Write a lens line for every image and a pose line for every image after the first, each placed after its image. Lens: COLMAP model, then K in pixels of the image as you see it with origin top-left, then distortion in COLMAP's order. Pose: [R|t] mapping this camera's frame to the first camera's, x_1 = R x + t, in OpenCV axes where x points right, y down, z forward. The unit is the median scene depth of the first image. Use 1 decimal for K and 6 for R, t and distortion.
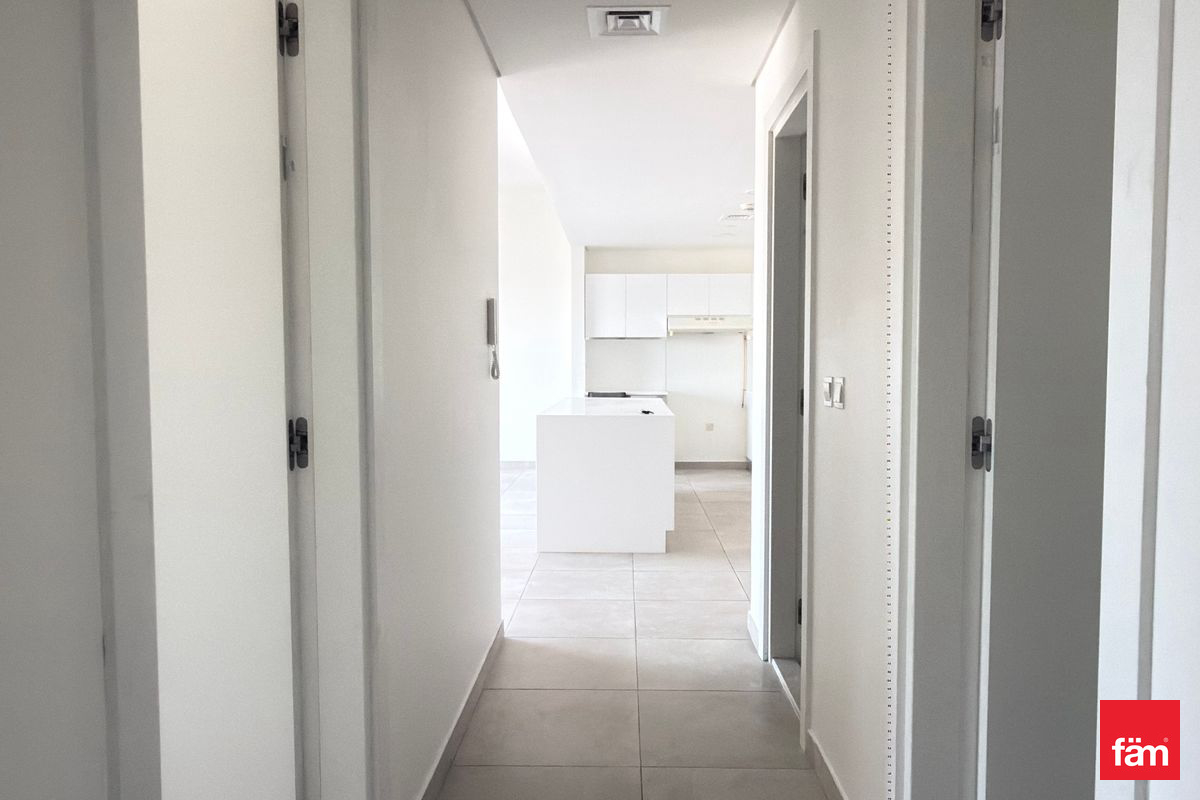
lens RADIAL K [[846.0, 0, 600.0], [0, 846.0, 400.0], [0, 0, 1]] dist [-0.000989, -0.000193]
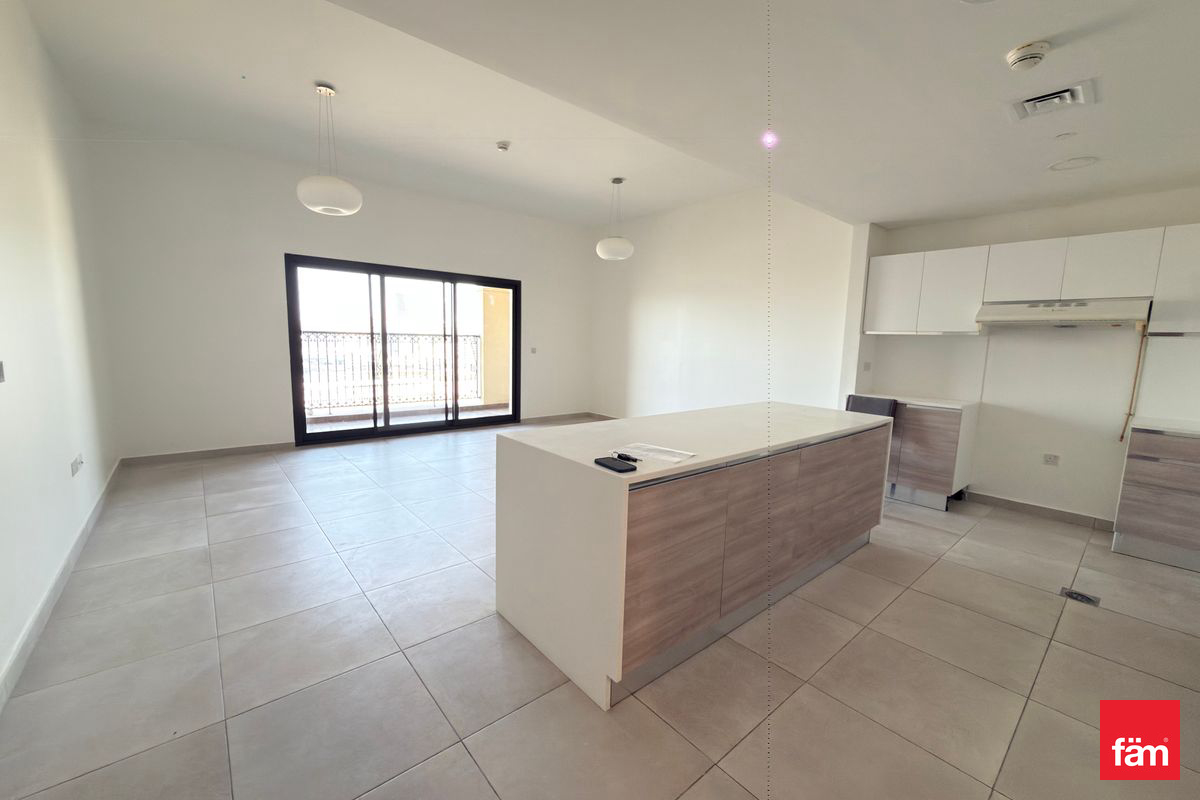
lens RADIAL K [[475.4, 0, 603.1], [0, 475.4, 400.9], [0, 0, 1]] dist [0.000982, 0.000181]
pose [[0.667896, 0.116865, -0.735022, 0.173895], [-0.059546, 0.992820, 0.103746, -0.037767], [0.741869, -0.025524, 0.670059, 0.474906]]
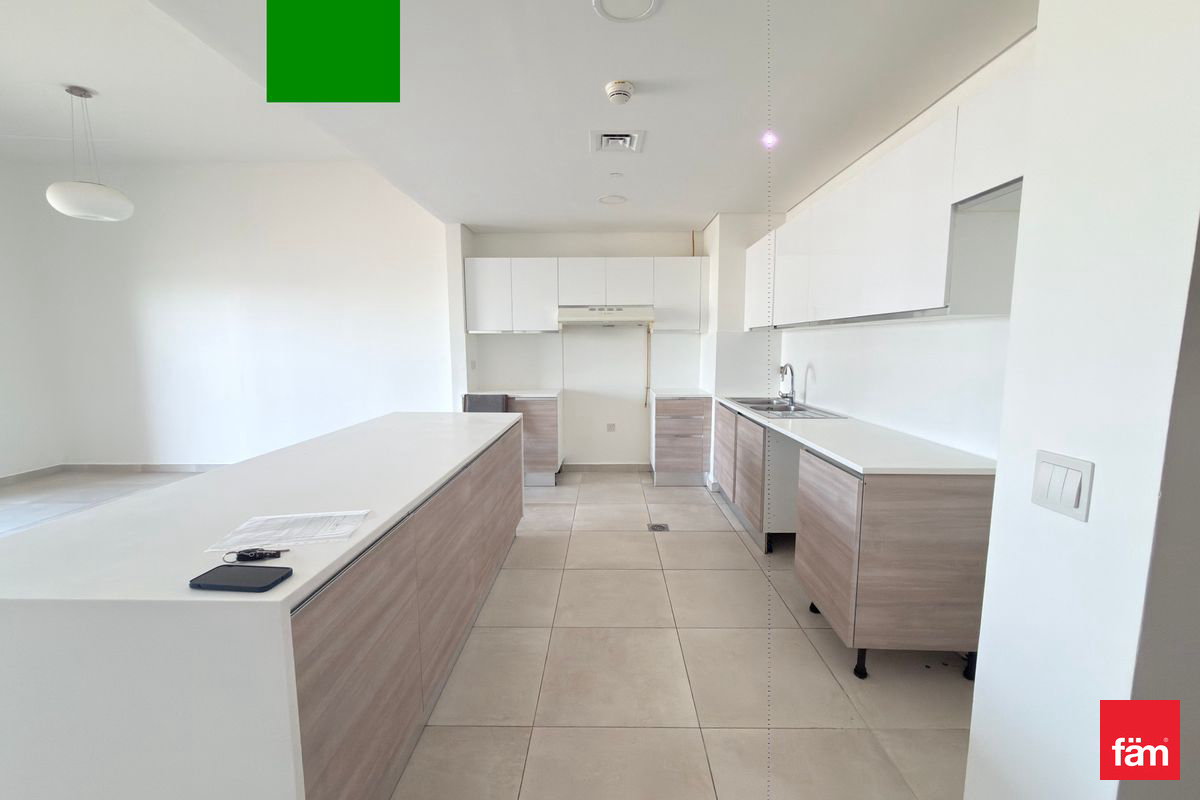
lens RADIAL K [[475.4, 0, 603.1], [0, 475.4, 400.9], [0, 0, 1]] dist [0.000982, 0.000181]
pose [[0.999968, 0.000281, 0.007936, 0.121936], [-0.000902, 0.996930, 0.078299, -0.040001], [-0.007890, -0.078304, 0.996898, 0.501808]]
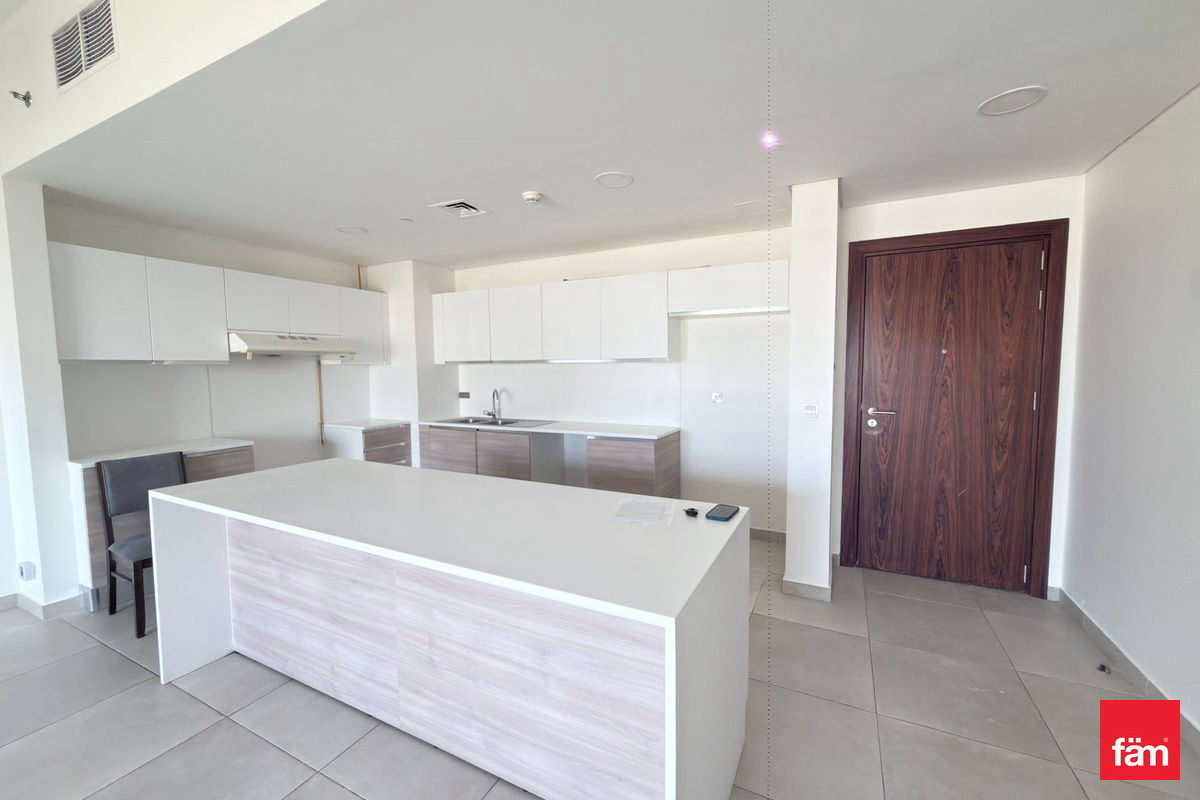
lens RADIAL K [[475.4, 0, 603.1], [0, 475.4, 400.9], [0, 0, 1]] dist [0.000982, 0.000181]
pose [[0.428398, -0.065656, 0.901202, -0.143637], [0.044023, 0.997689, 0.051758, -0.049011], [-0.902517, 0.017500, 0.430298, 0.564320]]
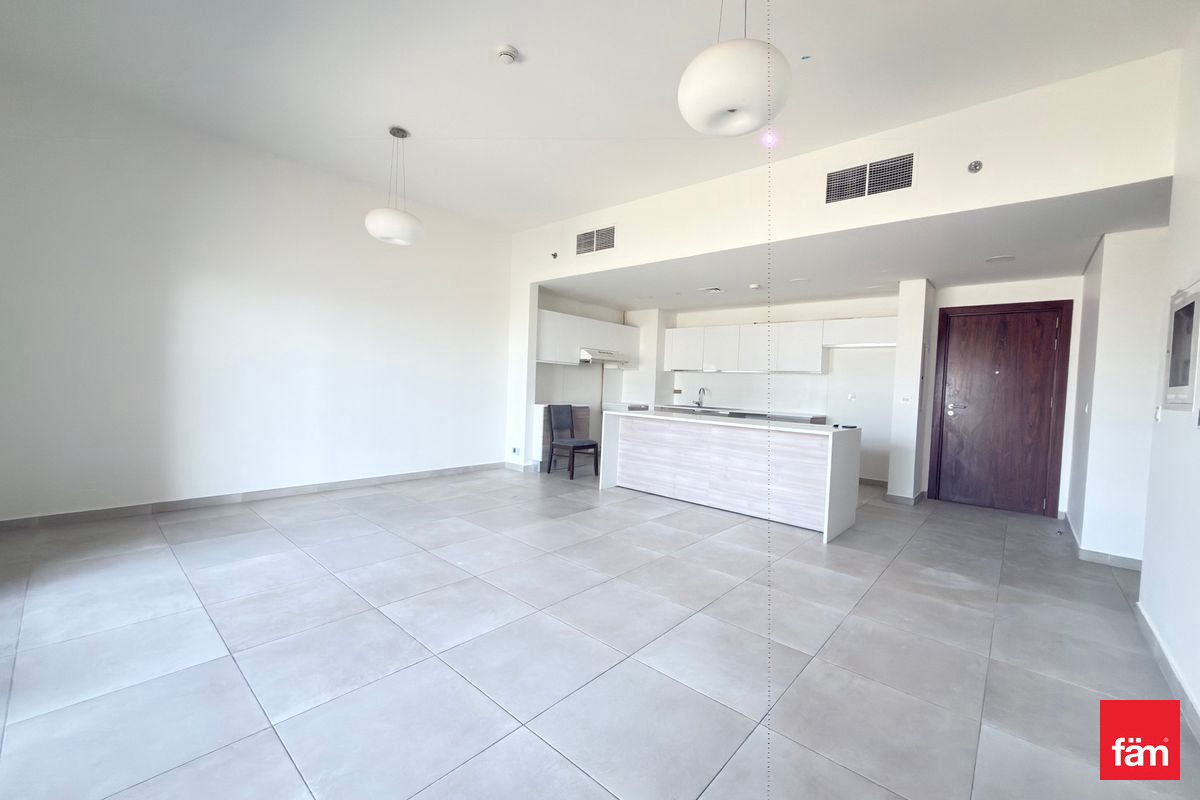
lens RADIAL K [[475.4, 0, 603.1], [0, 475.4, 400.9], [0, 0, 1]] dist [0.000982, 0.000181]
pose [[0.645792, 0.003920, 0.763503, -0.482309], [-0.011806, 0.999919, 0.004852, -0.018846], [-0.763422, -0.012147, 0.645786, 0.483801]]
